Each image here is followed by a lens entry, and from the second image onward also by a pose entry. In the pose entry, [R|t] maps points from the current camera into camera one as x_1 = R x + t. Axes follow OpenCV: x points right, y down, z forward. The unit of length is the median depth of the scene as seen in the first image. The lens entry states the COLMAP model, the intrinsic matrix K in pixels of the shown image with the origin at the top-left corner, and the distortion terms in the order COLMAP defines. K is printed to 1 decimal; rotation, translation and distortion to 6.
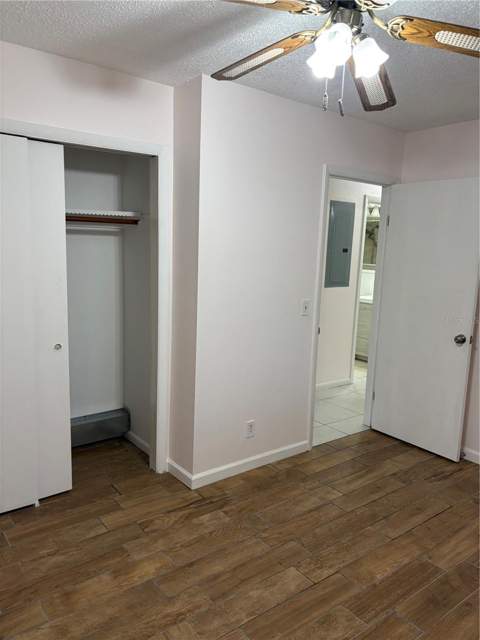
lens RADIAL K [[485.2, 0, 240.8], [0, 485.2, 323.5], [0, 0, 1]] dist [-0.007835, -0.004024]
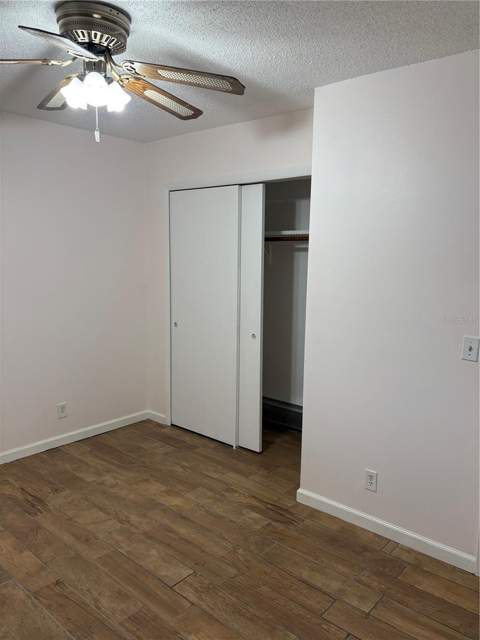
lens RADIAL K [[485.2, 0, 240.9], [0, 485.2, 317.9], [0, 0, 1]] dist [-0.007835, -0.004024]
pose [[0.203865, 0.110409, -0.972753, 1.003206], [-0.173615, 0.981948, 0.075067, -0.104765], [0.963482, 0.153581, 0.219354, 0.757681]]
